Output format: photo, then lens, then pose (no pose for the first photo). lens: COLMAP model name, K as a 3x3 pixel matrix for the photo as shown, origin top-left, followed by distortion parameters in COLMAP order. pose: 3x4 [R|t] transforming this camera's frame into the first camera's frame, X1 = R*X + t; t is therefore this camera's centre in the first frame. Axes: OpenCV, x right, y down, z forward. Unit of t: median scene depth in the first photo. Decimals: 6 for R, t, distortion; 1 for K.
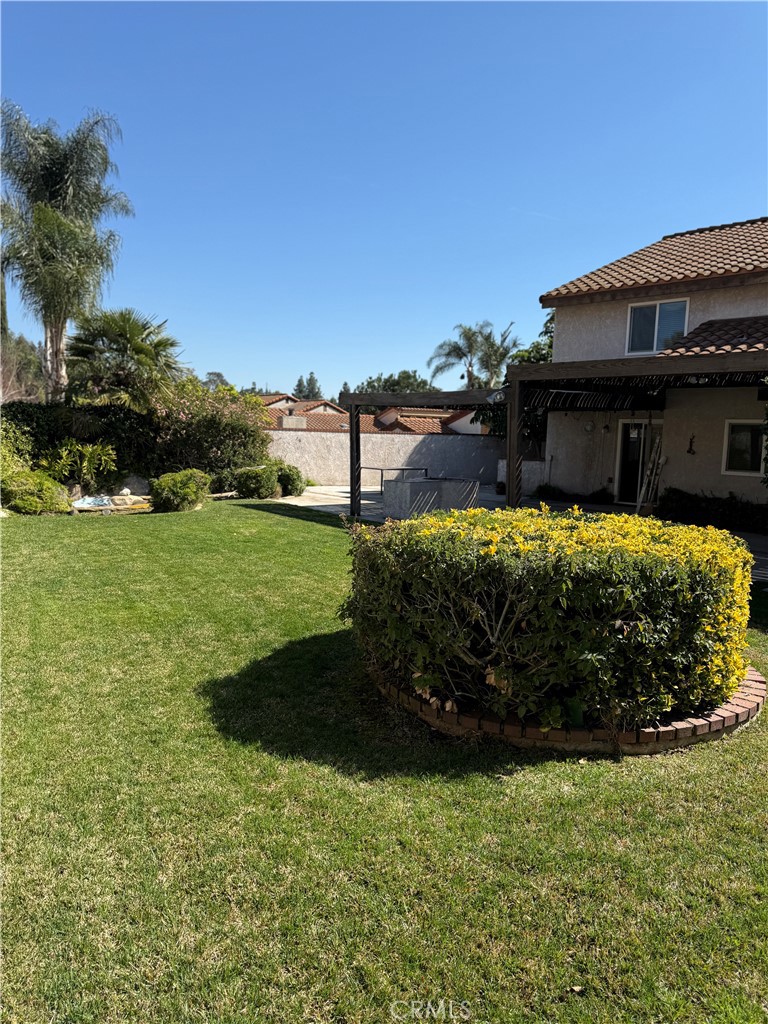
lens RADIAL K [[717.3, 0, 376.9], [0, 717.3, 515.5], [0, 0, 1]] dist [0.076180, -0.087115]
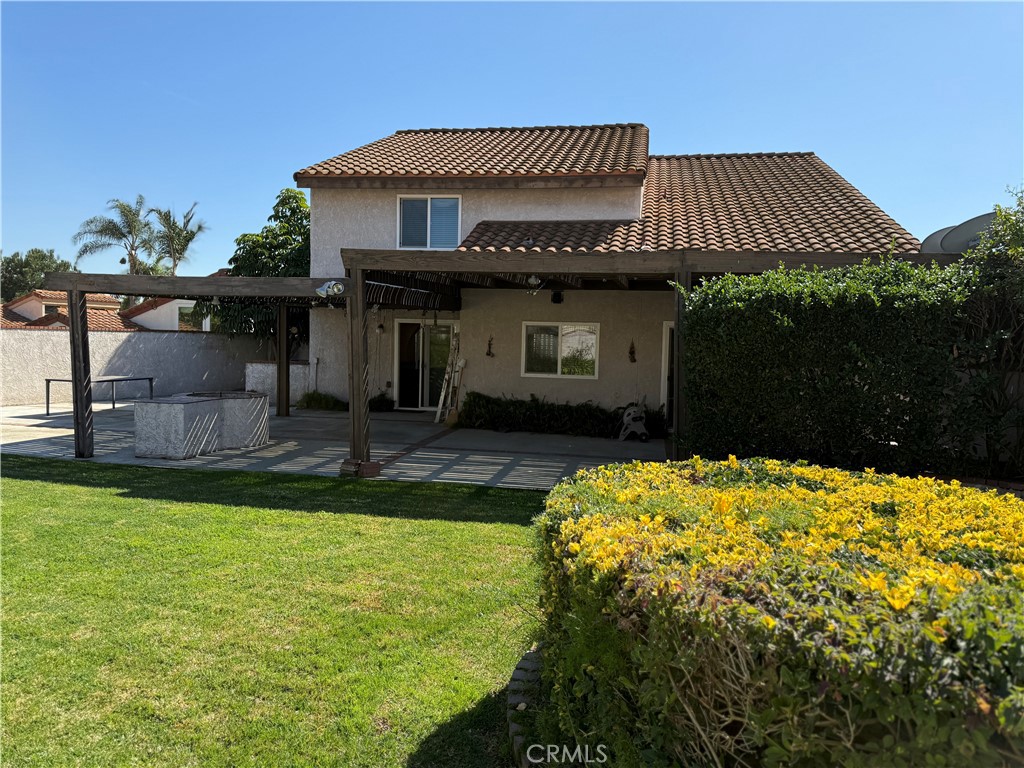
lens RADIAL K [[717.3, 0, 517.0], [0, 717.3, 387.8], [0, 0, 1]] dist [0.076180, -0.087115]
pose [[0.803134, -0.045399, 0.594066, -0.086354], [0.063554, 0.997932, -0.009659, -0.025890], [-0.592399, 0.045513, 0.804358, 0.174627]]
